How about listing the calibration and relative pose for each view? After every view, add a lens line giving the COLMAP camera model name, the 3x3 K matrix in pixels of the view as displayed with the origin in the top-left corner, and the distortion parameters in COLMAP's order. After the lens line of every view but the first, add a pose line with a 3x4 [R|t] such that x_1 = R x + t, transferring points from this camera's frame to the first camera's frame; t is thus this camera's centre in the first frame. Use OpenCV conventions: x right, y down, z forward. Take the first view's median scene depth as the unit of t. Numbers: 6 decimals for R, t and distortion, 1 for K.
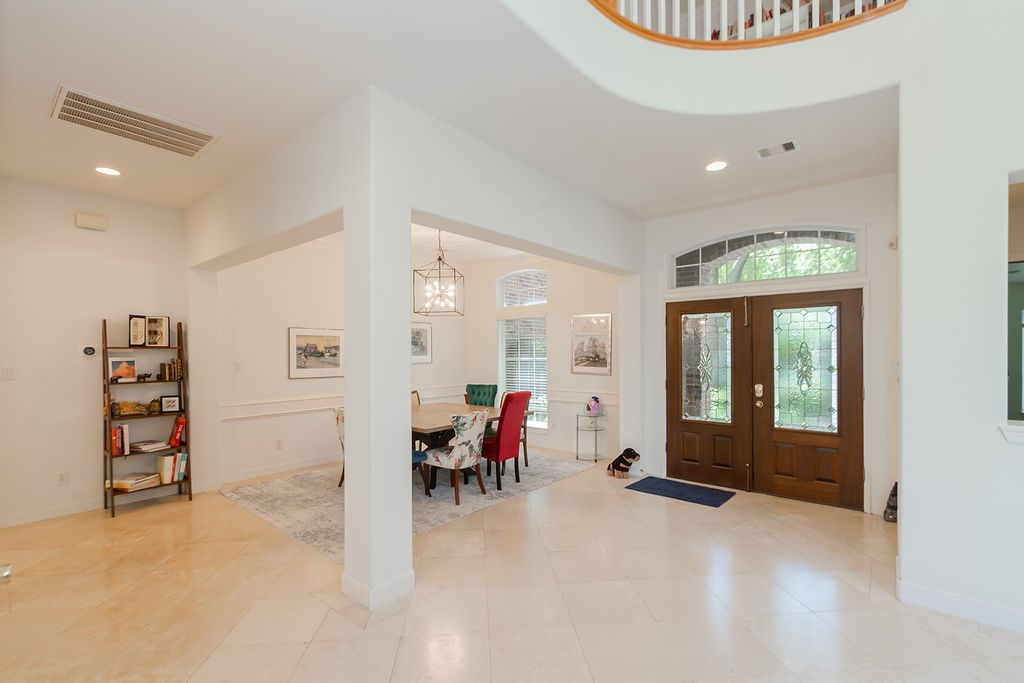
lens RADIAL K [[454.0, 0, 508.5], [0, 454.0, 358.0], [0, 0, 1]] dist [0.016700, -0.017203]
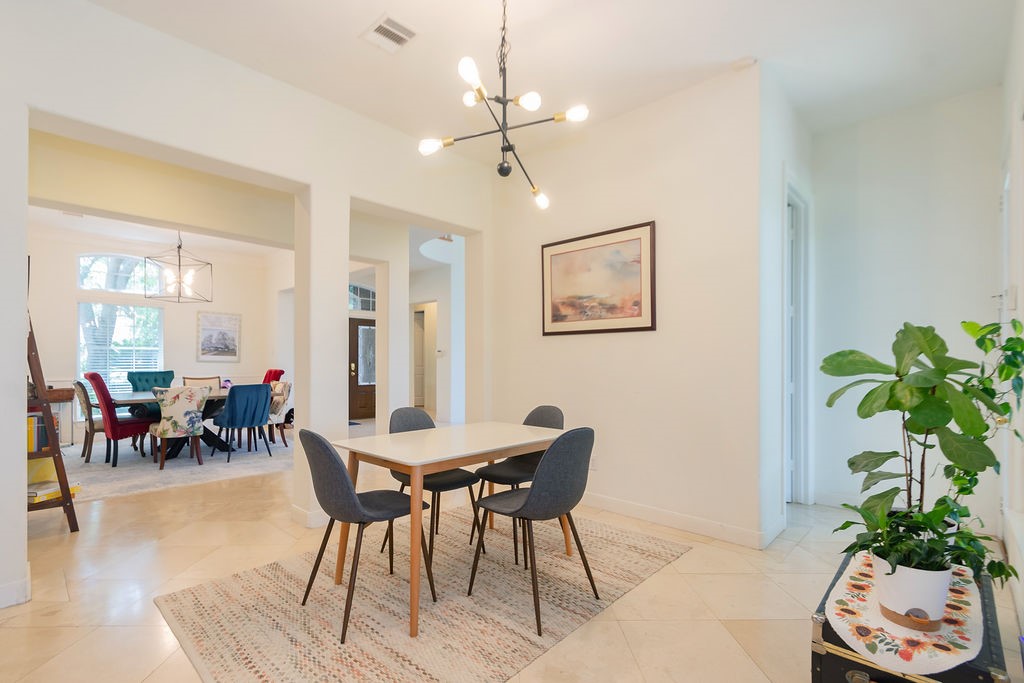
lens RADIAL K [[454.0, 0, 508.5], [0, 454.0, 358.0], [0, 0, 1]] dist [0.016700, -0.017203]
pose [[0.043425, 0.014530, 0.998951, -1.028724], [0.013787, 0.999790, -0.015142, 0.055939], [-0.998962, 0.014430, 0.043216, 0.175788]]
